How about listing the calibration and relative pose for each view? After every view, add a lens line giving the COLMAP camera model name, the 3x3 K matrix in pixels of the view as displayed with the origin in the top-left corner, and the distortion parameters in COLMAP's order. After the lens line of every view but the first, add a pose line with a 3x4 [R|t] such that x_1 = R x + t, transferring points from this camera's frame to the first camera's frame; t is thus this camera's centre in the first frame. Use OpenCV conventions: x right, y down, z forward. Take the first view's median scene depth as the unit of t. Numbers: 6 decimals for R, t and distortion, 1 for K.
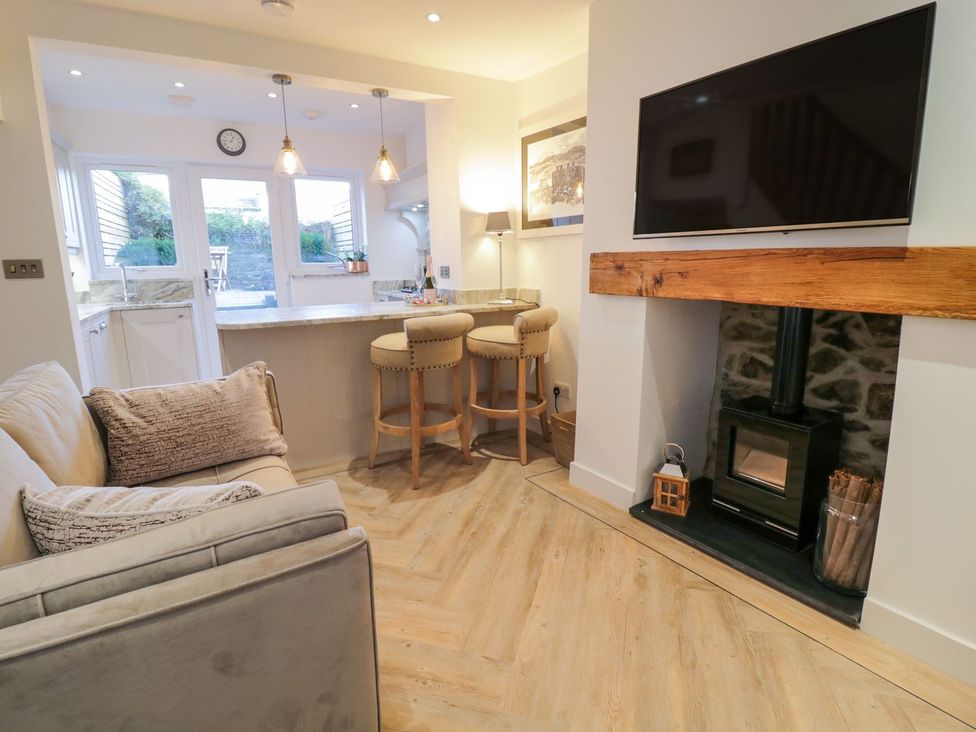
lens RADIAL K [[503.1, 0, 488.7], [0, 503.1, 357.9], [0, 0, 1]] dist [-0.000006, -0.013345]
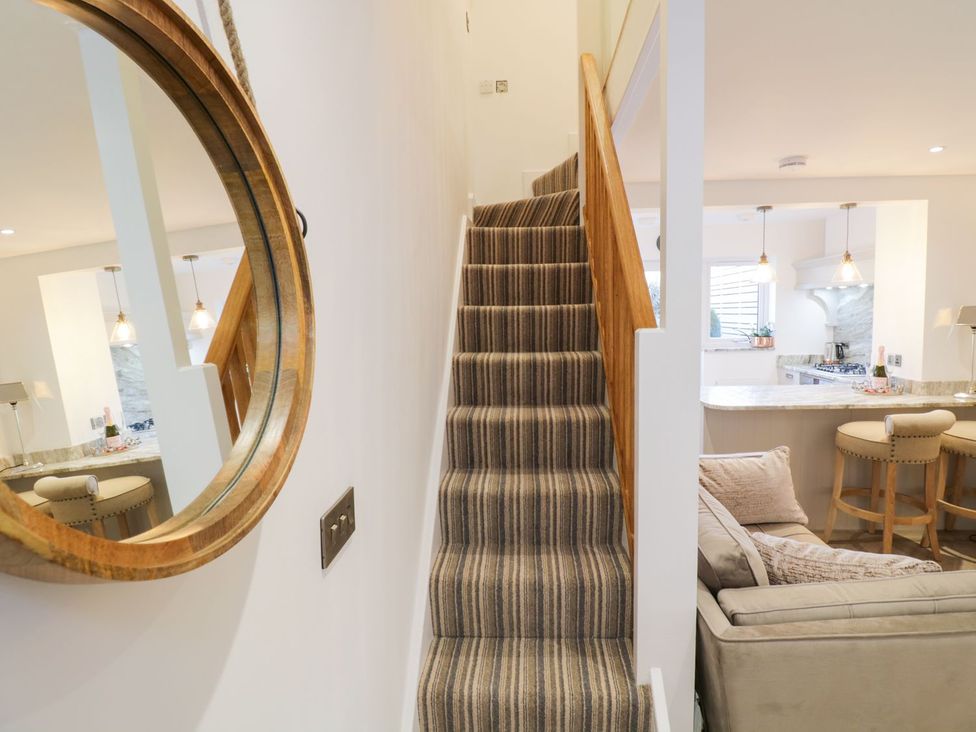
lens RADIAL K [[503.1, 0, 514.4], [0, 503.1, 358.9], [0, 0, 1]] dist [-0.000006, -0.013345]
pose [[0.850377, 0.042180, -0.524481, -0.294213], [-0.089919, 0.993768, -0.065870, -0.052671], [0.518434, 0.103175, 0.848870, -0.363899]]
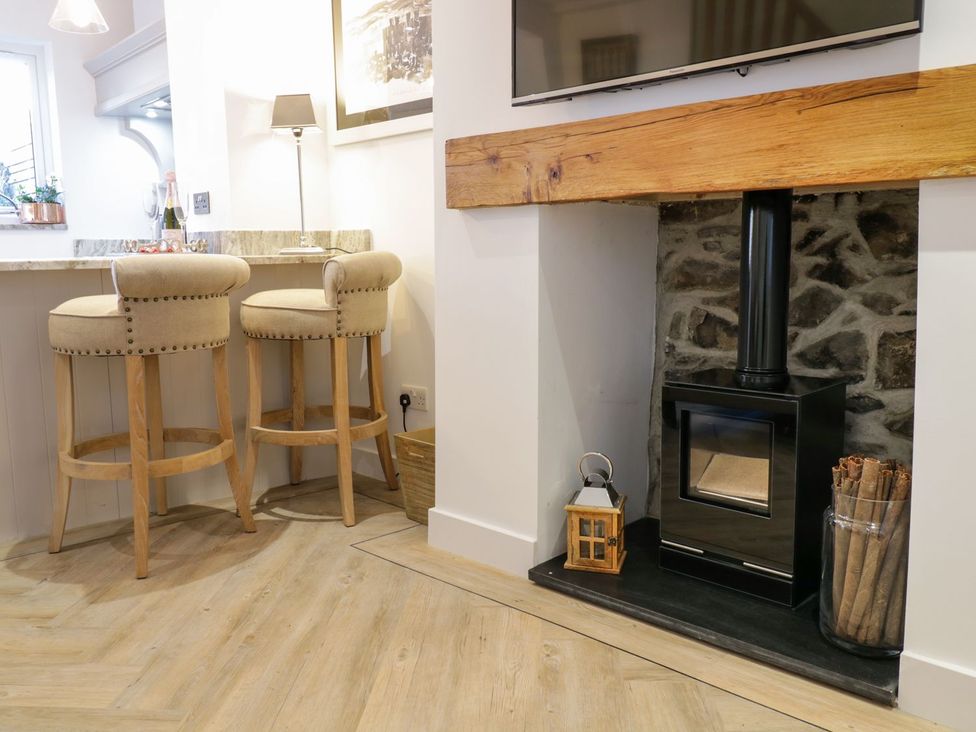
lens RADIAL K [[819.6, 0, 485.5], [0, 819.6, 357.2], [0, 0, 1]] dist [0.016204, -0.012298]
pose [[0.977093, -0.028330, 0.210919, 0.035244], [0.042043, 0.997263, -0.060818, 0.100899], [-0.208619, 0.068293, 0.975610, 0.062294]]
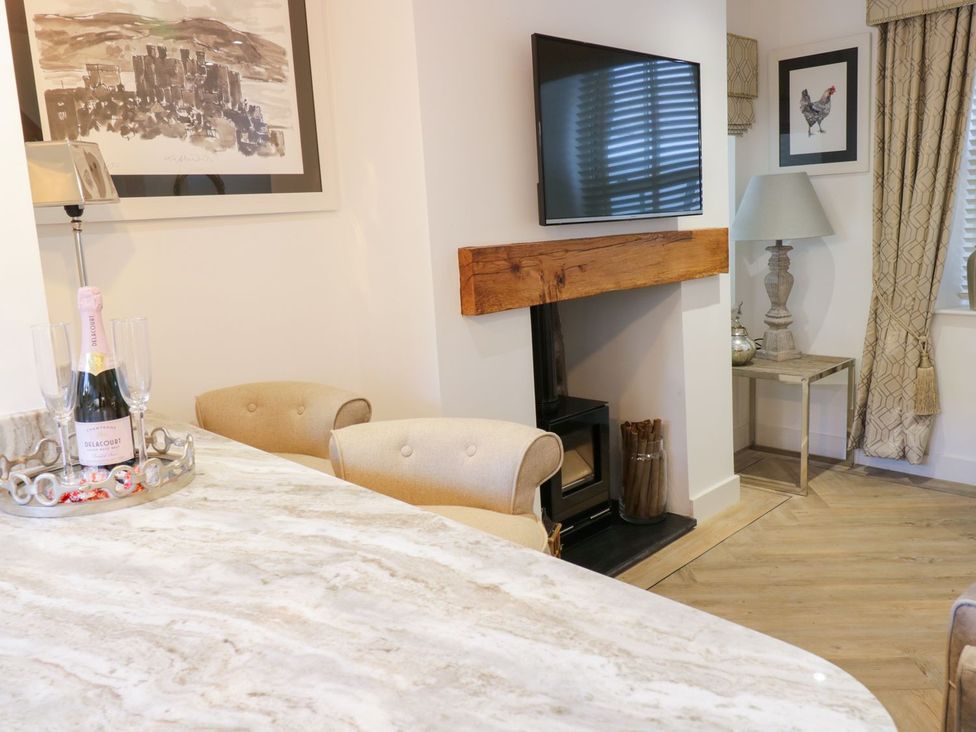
lens RADIAL K [[853.6, 0, 498.2], [0, 853.6, 357.9], [0, 0, 1]] dist [0.013907, -0.014269]
pose [[-0.242827, -0.139668, 0.959963, -0.743580], [0.231061, 0.952772, 0.197070, -0.261409], [-0.942150, 0.269663, -0.199087, 1.137723]]
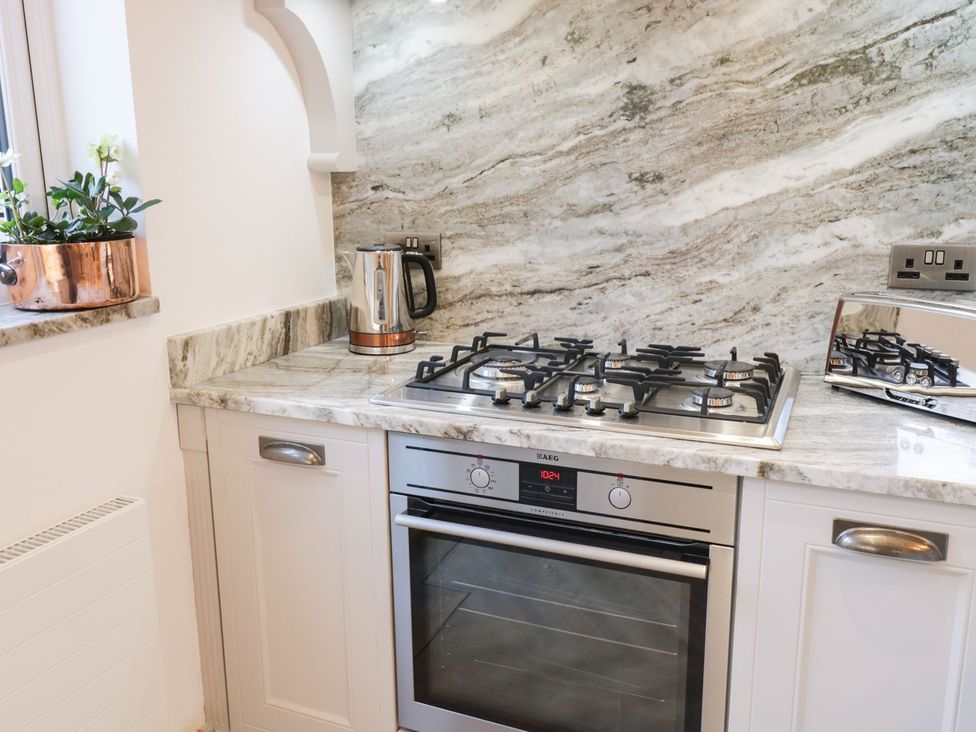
lens RADIAL K [[853.6, 0, 472.2], [0, 853.6, 356.0], [0, 0, 1]] dist [0.013907, -0.014269]
pose [[0.794302, -0.127691, 0.593952, -0.665470], [0.116228, 0.991543, 0.057735, -0.305960], [-0.596301, 0.023175, 0.802426, 1.366630]]
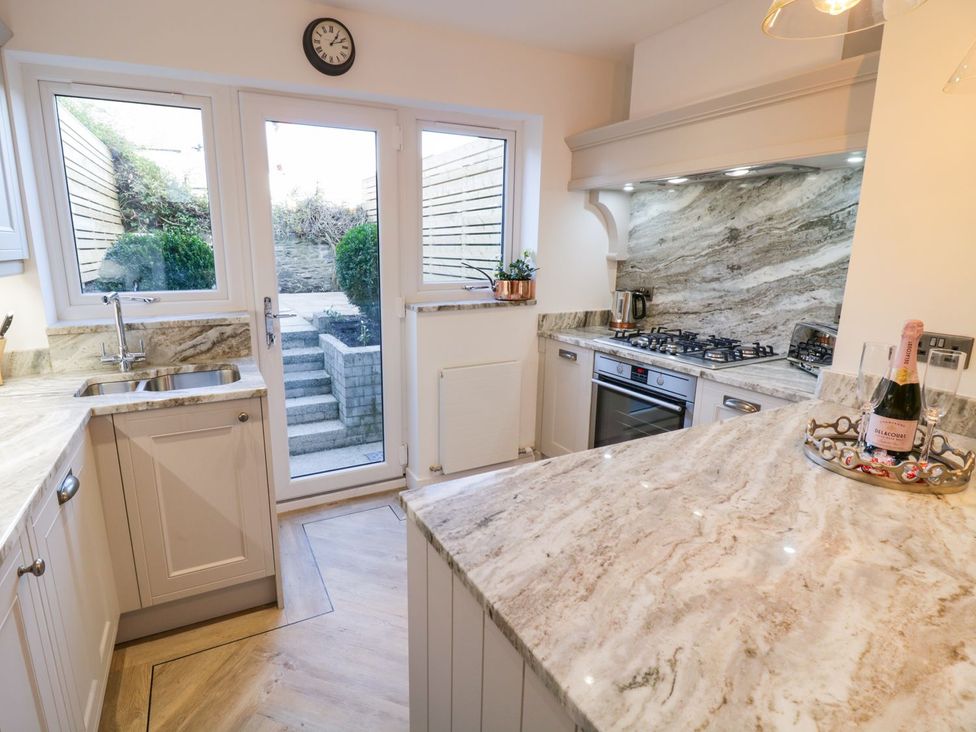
lens RADIAL K [[503.1, 0, 442.7], [0, 503.1, 357.9], [0, 0, 1]] dist [-0.000006, -0.013345]
pose [[0.998688, 0.025275, -0.044535, -0.631155], [-0.024137, 0.999373, 0.025911, -0.232019], [0.045162, -0.024802, 0.998672, 0.849822]]
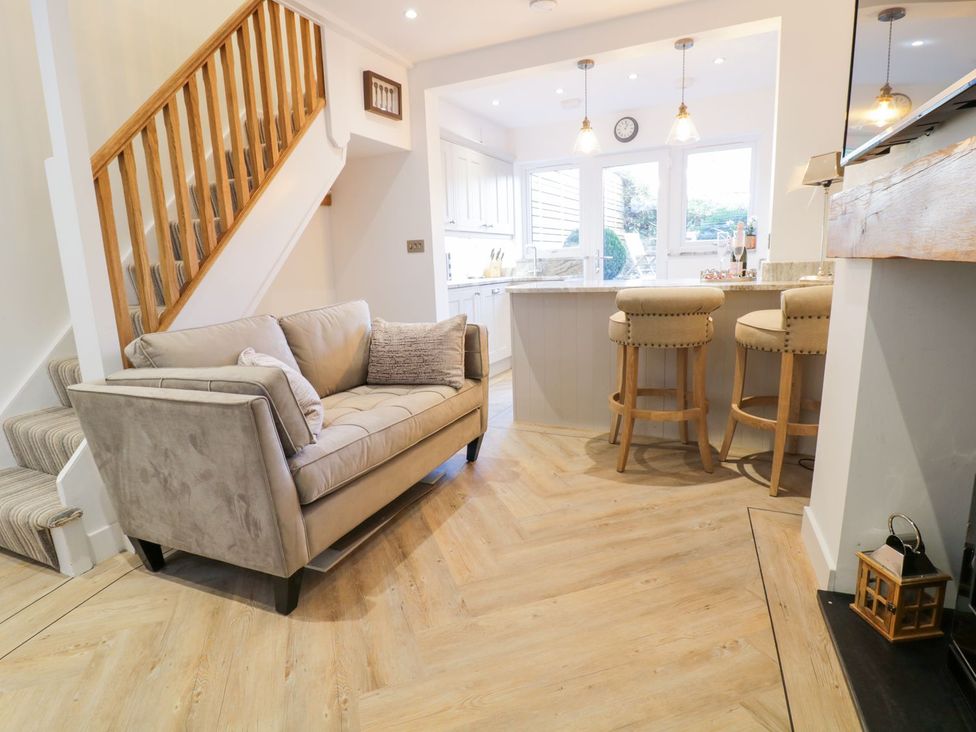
lens RADIAL K [[522.4, 0, 487.9], [0, 522.4, 358.8], [0, 0, 1]] dist [-0.005566, -0.006528]
pose [[0.570568, 0.140753, -0.809099, 0.498485], [-0.128571, 0.988365, 0.081271, 0.005345], [0.811124, 0.057656, 0.582026, 0.233647]]
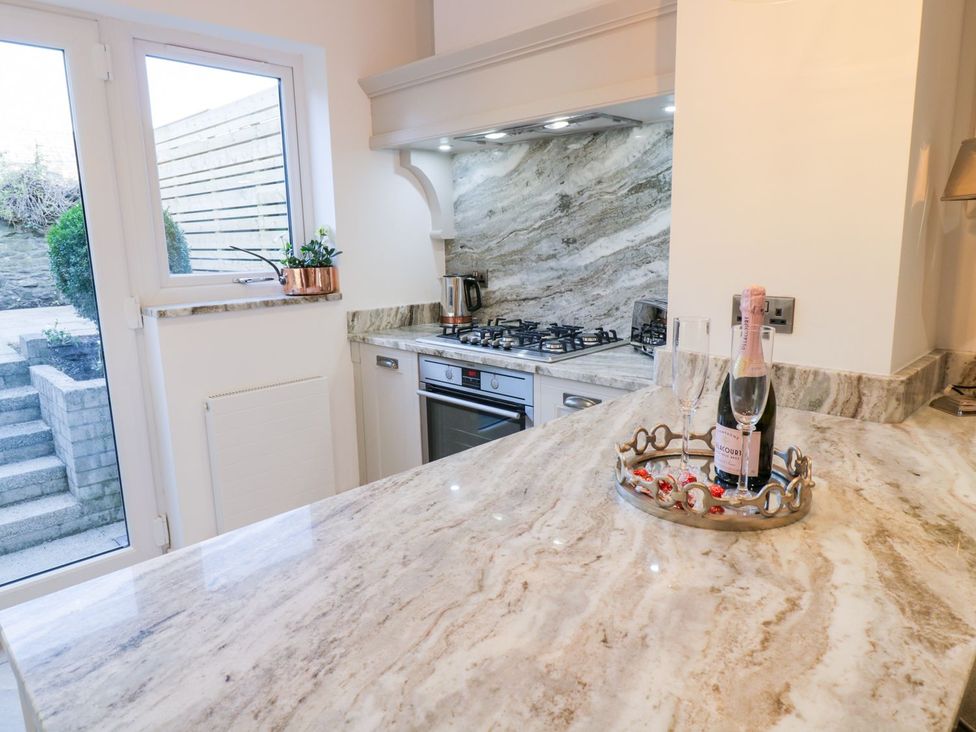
lens RADIAL K [[627.6, 0, 488.1], [0, 627.6, 357.4], [0, 0, 1]] dist [0.009685, -0.015098]
pose [[0.957702, -0.058653, 0.281720, -0.541653], [0.061036, 0.998136, 0.000315, -0.215435], [-0.281213, 0.016893, 0.959497, 0.910888]]
